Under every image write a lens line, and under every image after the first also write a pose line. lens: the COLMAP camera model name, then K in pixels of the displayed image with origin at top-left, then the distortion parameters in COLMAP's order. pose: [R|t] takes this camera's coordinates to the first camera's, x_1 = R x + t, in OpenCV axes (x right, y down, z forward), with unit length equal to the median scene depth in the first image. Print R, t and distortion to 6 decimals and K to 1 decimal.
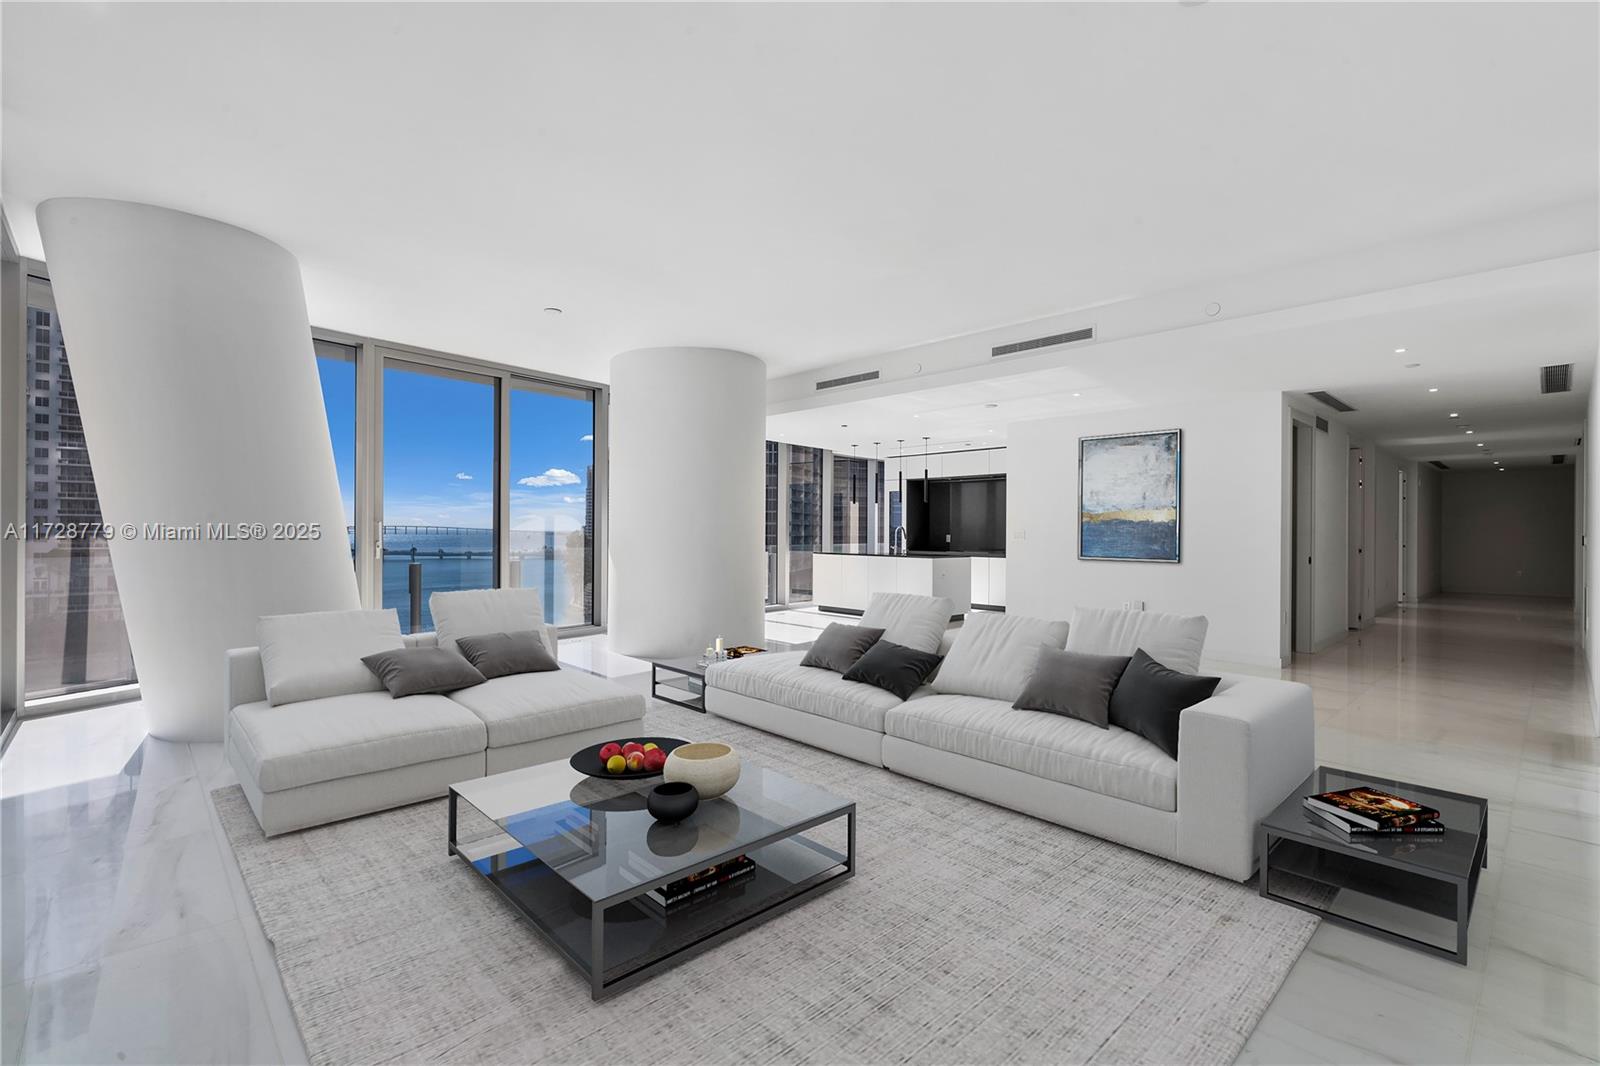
lens RADIAL K [[702.5, 0, 795.7], [0, 702.5, 527.6], [0, 0, 1]] dist [0.006868, 0.000177]
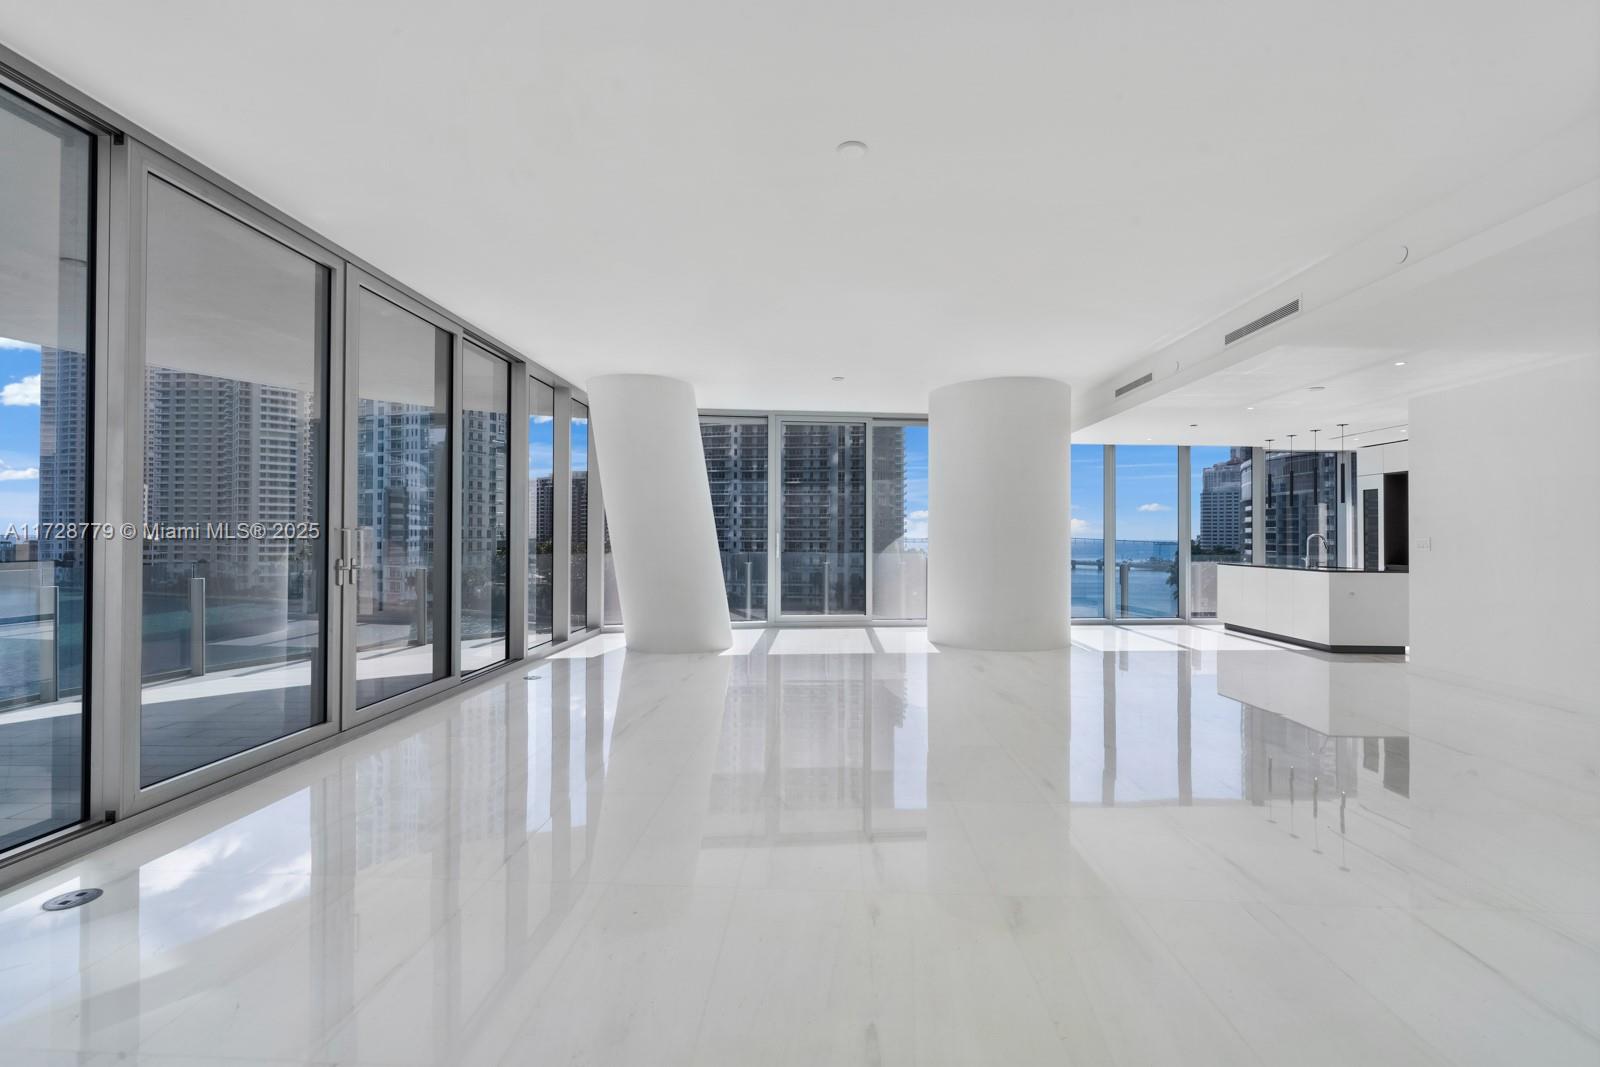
lens RADIAL K [[702.5, 0, 795.7], [0, 702.5, 528.1], [0, 0, 1]] dist [0.006868, 0.000177]
pose [[0.682930, -0.011658, -0.730391, 0.285465], [0.002384, 0.999903, -0.013731, 0.000672], [0.730480, 0.007636, 0.682891, -0.007629]]
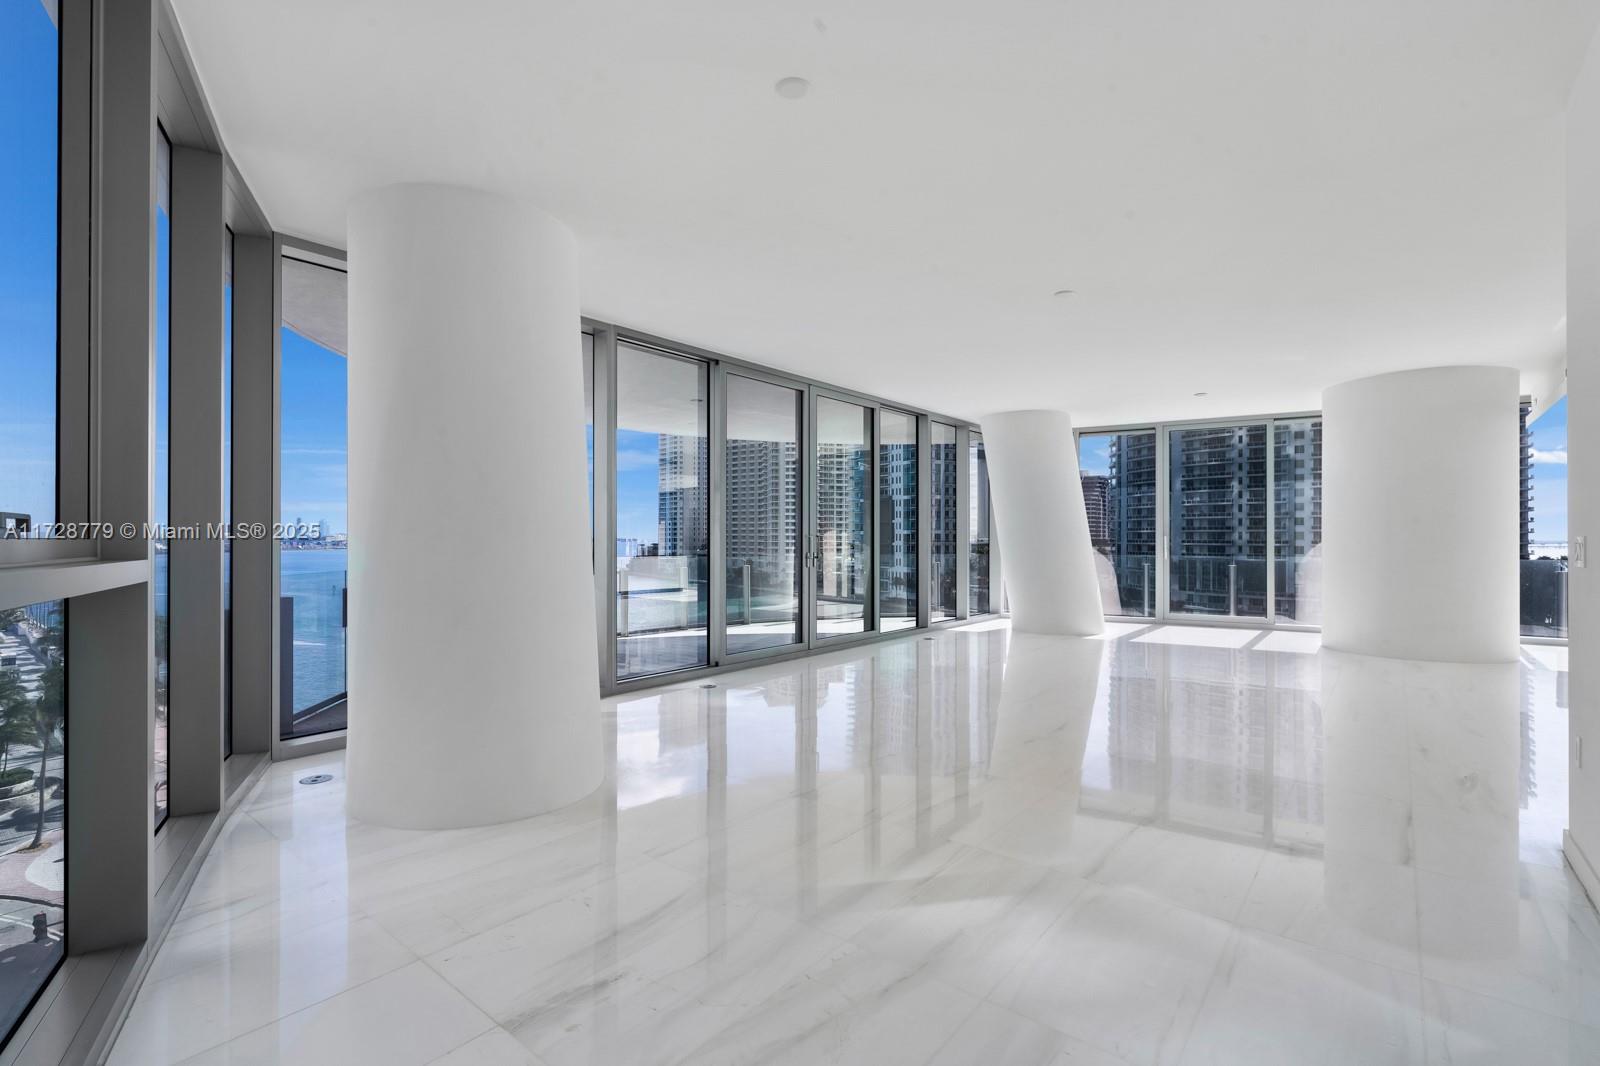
lens RADIAL K [[702.5, 0, 795.7], [0, 702.5, 527.6], [0, 0, 1]] dist [0.006868, 0.000177]
pose [[0.091193, -0.020270, -0.995627, 0.530127], [0.003520, 0.999793, -0.020033, 0.000975], [0.995827, -0.001678, 0.091246, -0.000248]]
